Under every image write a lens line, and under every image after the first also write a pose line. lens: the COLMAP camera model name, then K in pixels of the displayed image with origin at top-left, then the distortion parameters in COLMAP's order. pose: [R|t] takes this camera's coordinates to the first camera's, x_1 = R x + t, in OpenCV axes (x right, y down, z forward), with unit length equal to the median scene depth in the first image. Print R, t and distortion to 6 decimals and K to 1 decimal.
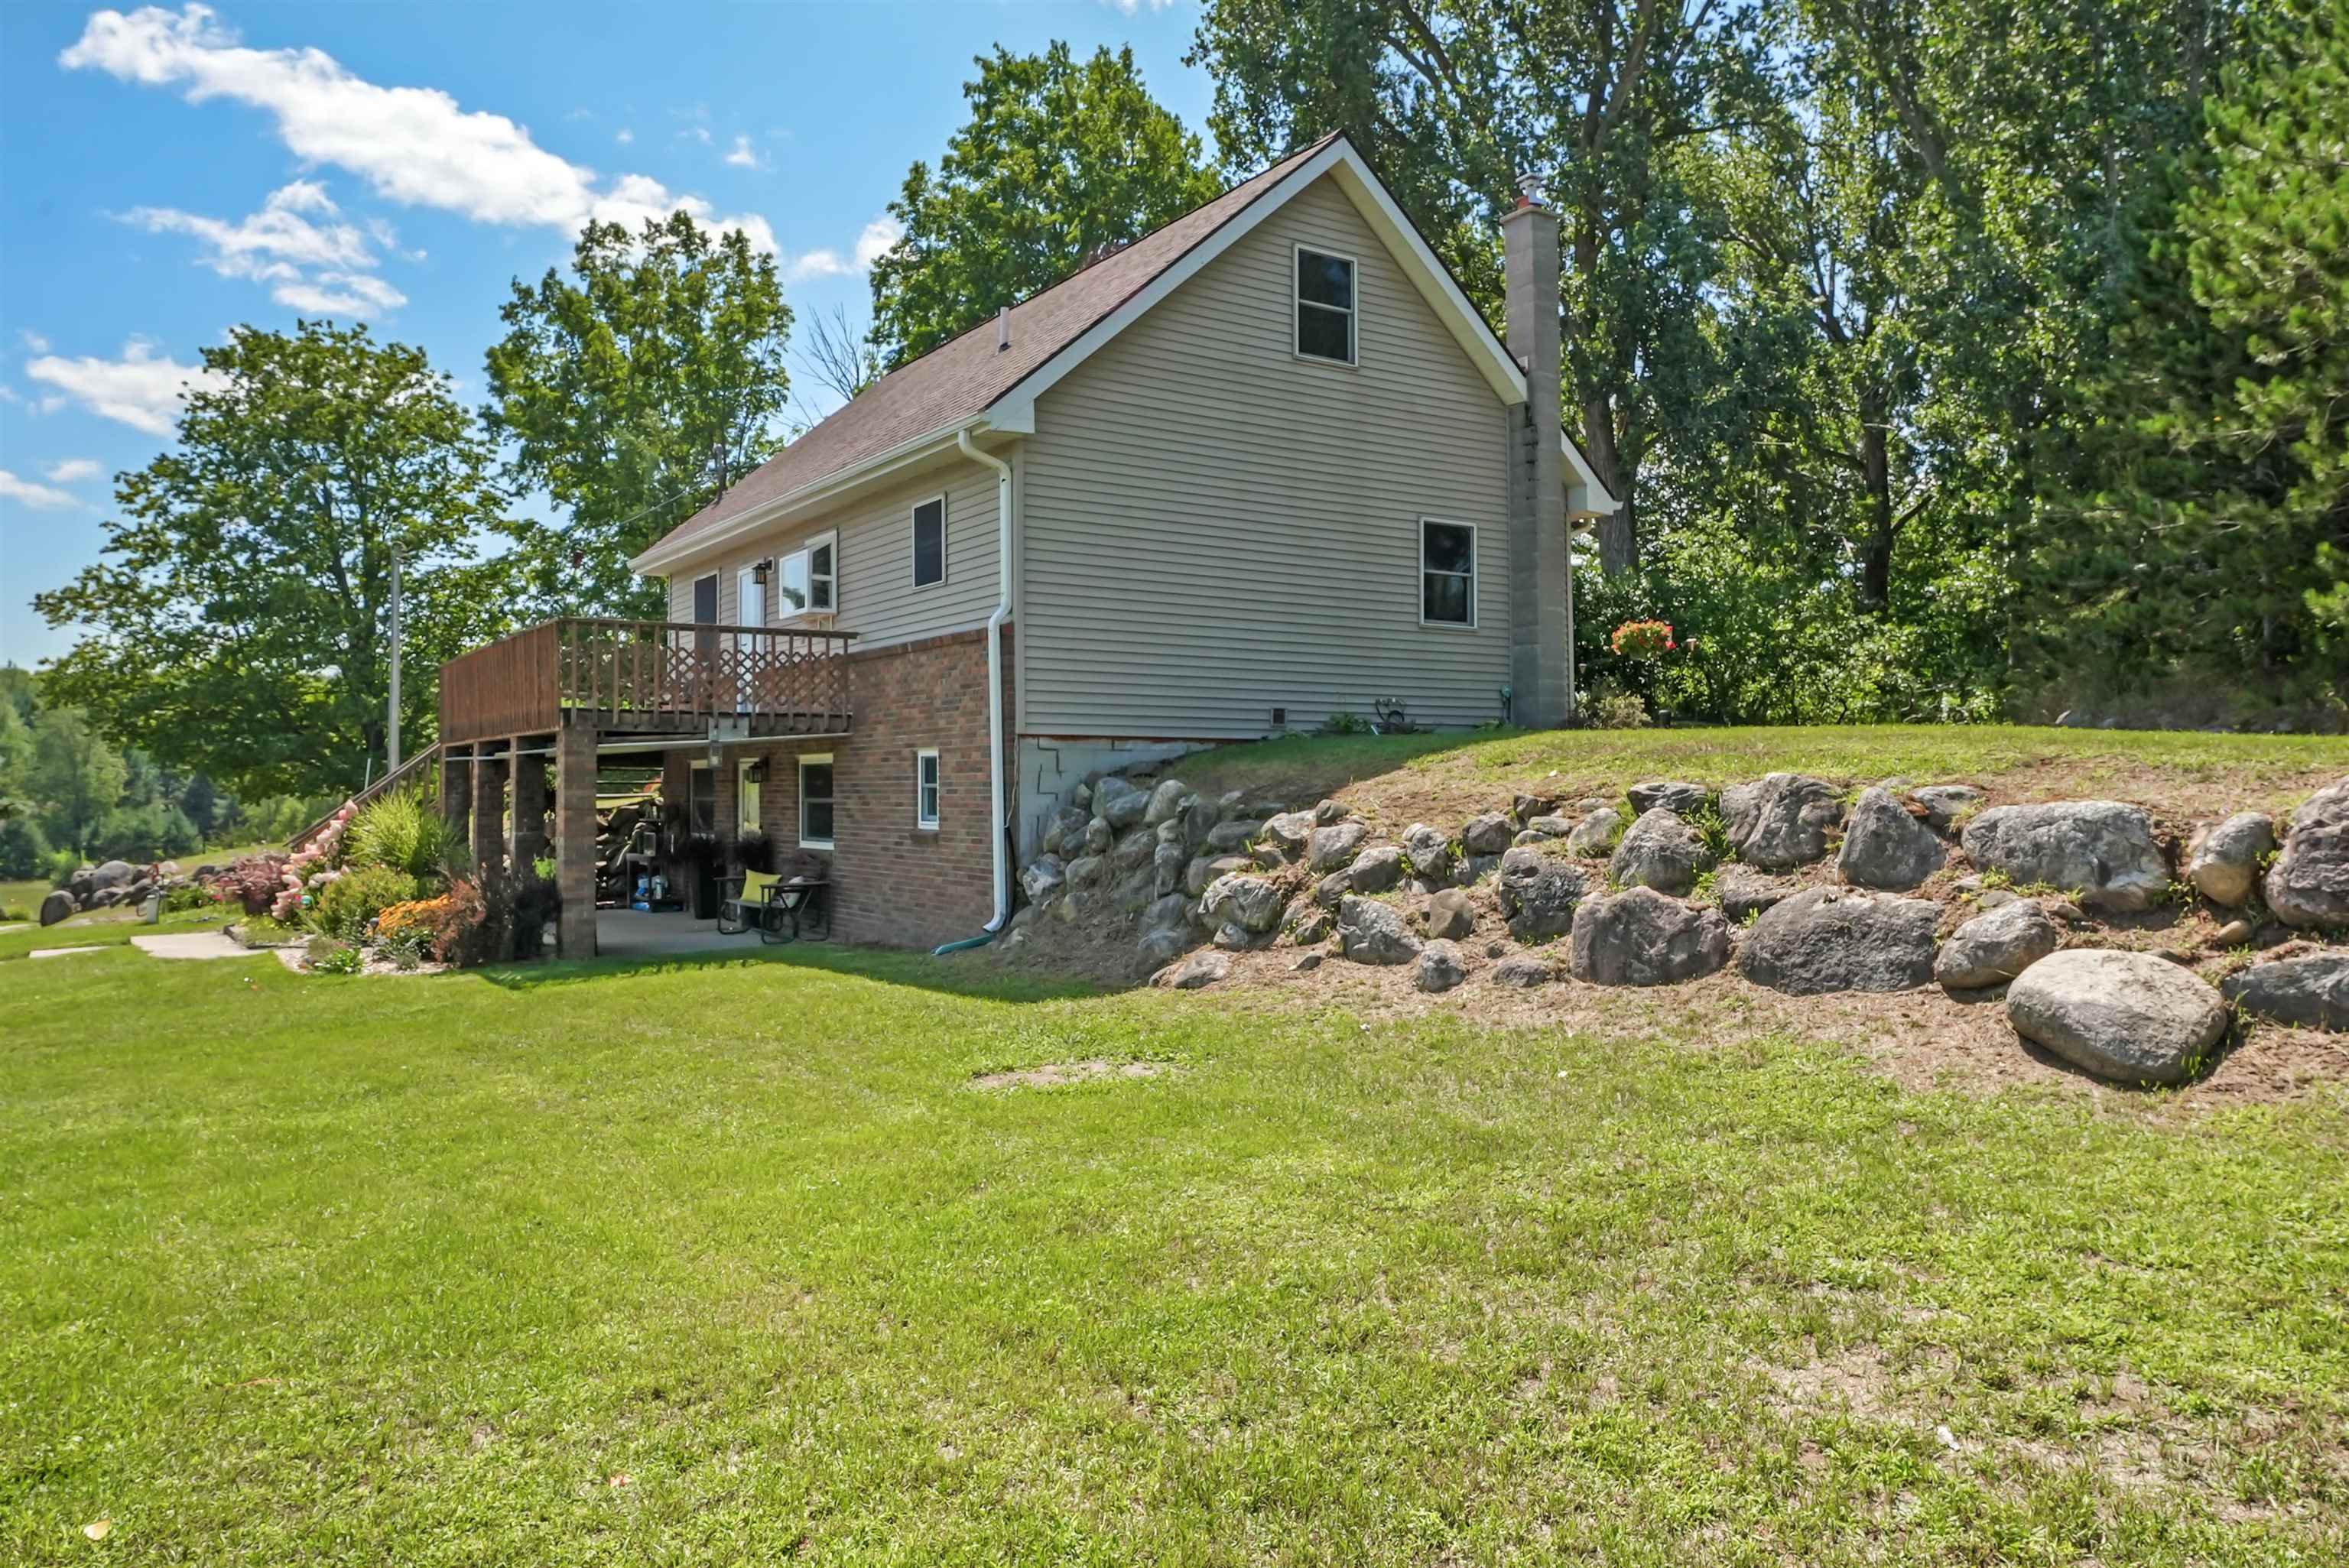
lens RADIAL K [[1618.0, 0, 1174.5], [0, 1618.0, 784.0], [0, 0, 1]] dist [-0.002131, 0.000045]
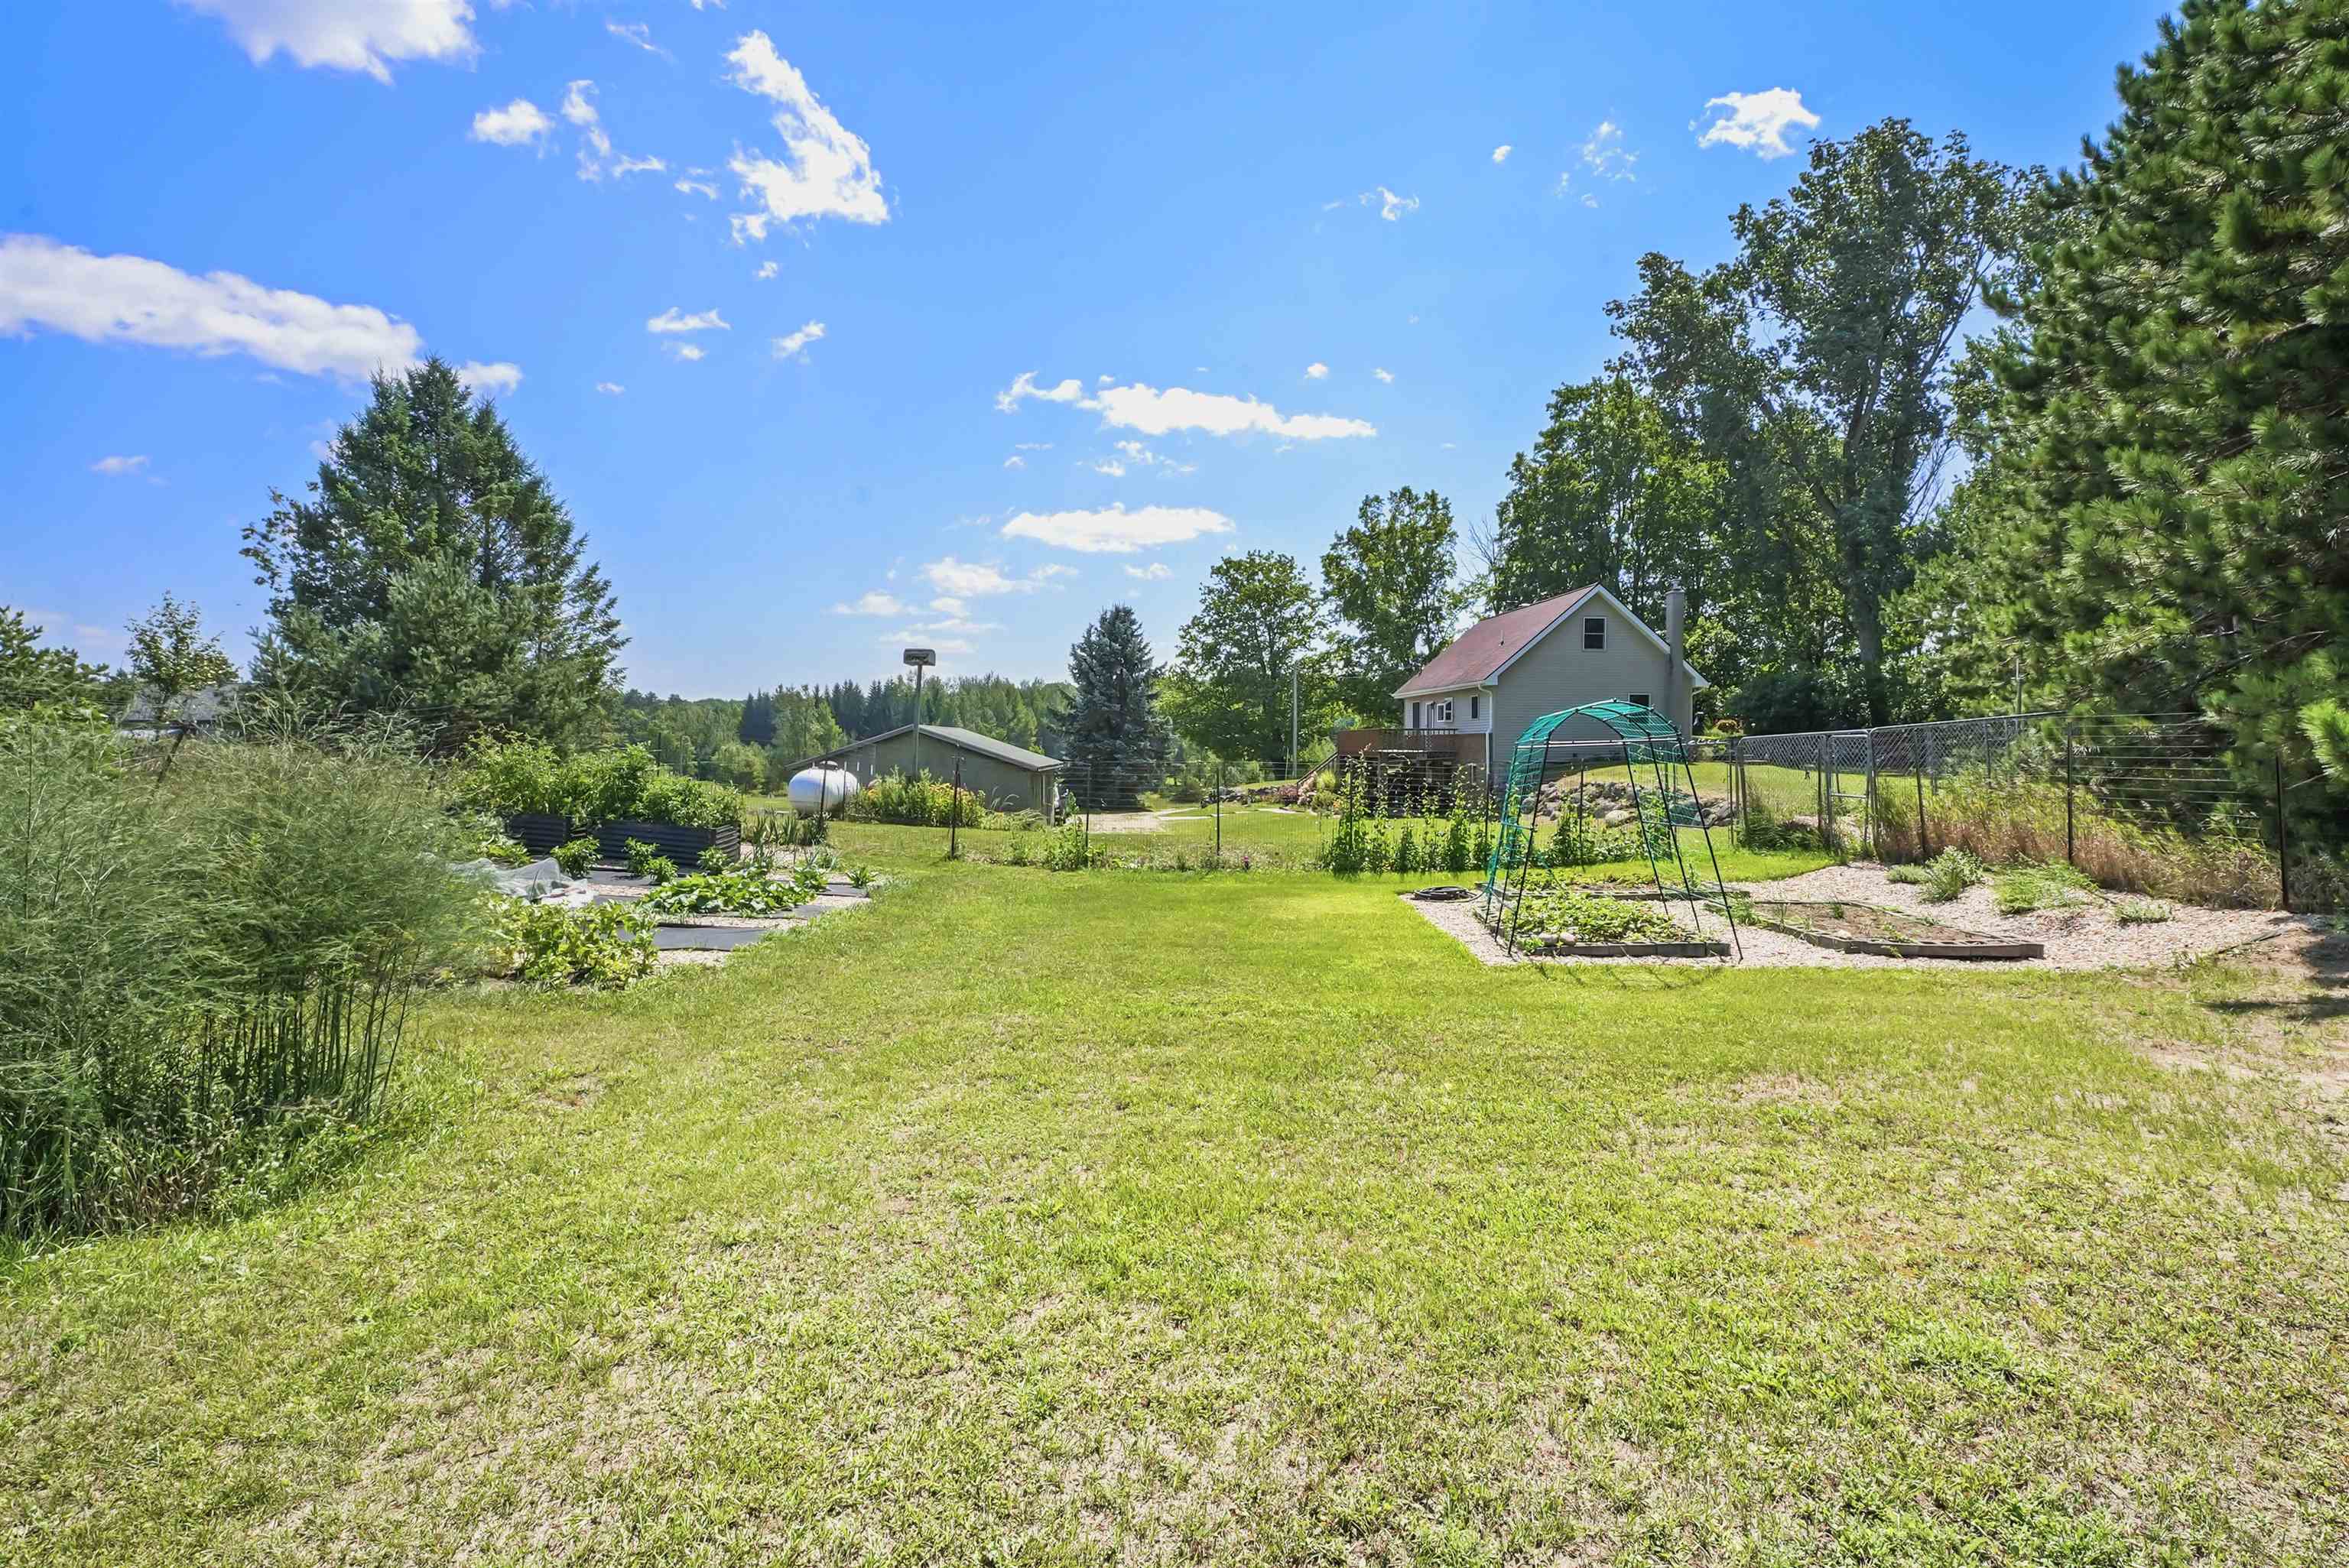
lens RADIAL K [[1074.1, 0, 1174.5], [0, 1074.1, 784.0], [0, 0, 1]] dist [-0.000070, -0.000001]
pose [[0.875028, 0.018295, -0.483726, 0.121683], [0.001977, 0.999142, 0.041364, -0.021120], [0.484068, -0.037151, 0.874242, -0.412383]]
